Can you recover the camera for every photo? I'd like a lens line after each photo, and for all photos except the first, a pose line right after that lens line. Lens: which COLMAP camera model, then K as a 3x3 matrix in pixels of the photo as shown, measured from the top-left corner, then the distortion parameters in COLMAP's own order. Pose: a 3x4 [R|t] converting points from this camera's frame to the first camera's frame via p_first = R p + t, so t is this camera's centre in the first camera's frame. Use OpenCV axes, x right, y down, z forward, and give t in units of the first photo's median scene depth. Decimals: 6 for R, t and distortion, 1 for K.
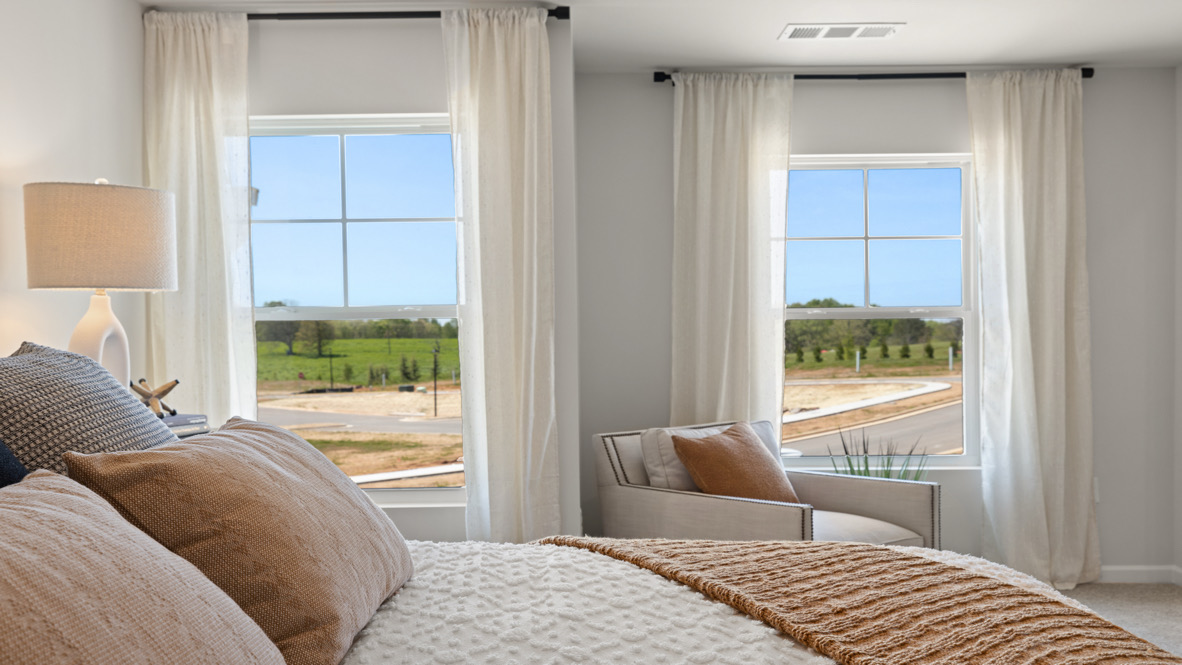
lens RADIAL K [[1107.8, 0, 591.0], [0, 1107.8, 332.5], [0, 0, 1]] dist [0.002131, -0.002792]
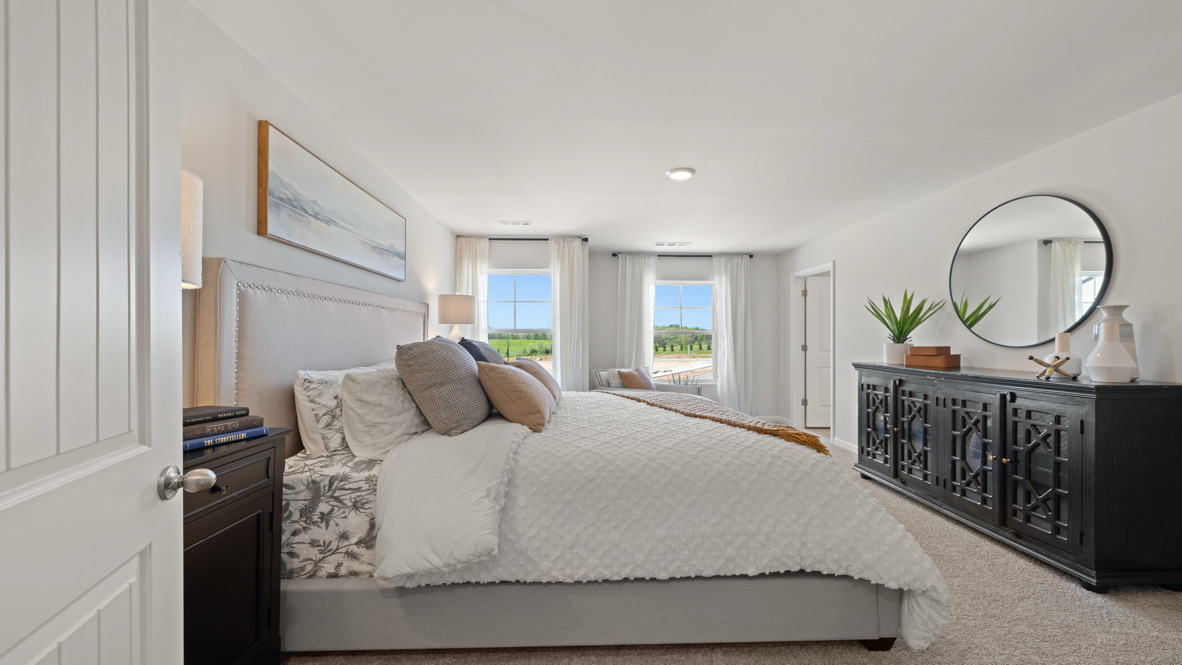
lens RADIAL K [[498.9, 0, 599.6], [0, 498.9, 342.5], [0, 0, 1]] dist [0.000275, -0.000262]
pose [[0.998458, 0.009730, 0.054645, -0.050989], [-0.010242, 0.999906, 0.009092, -0.000255], [-0.054551, -0.009638, 0.998464, -0.378263]]
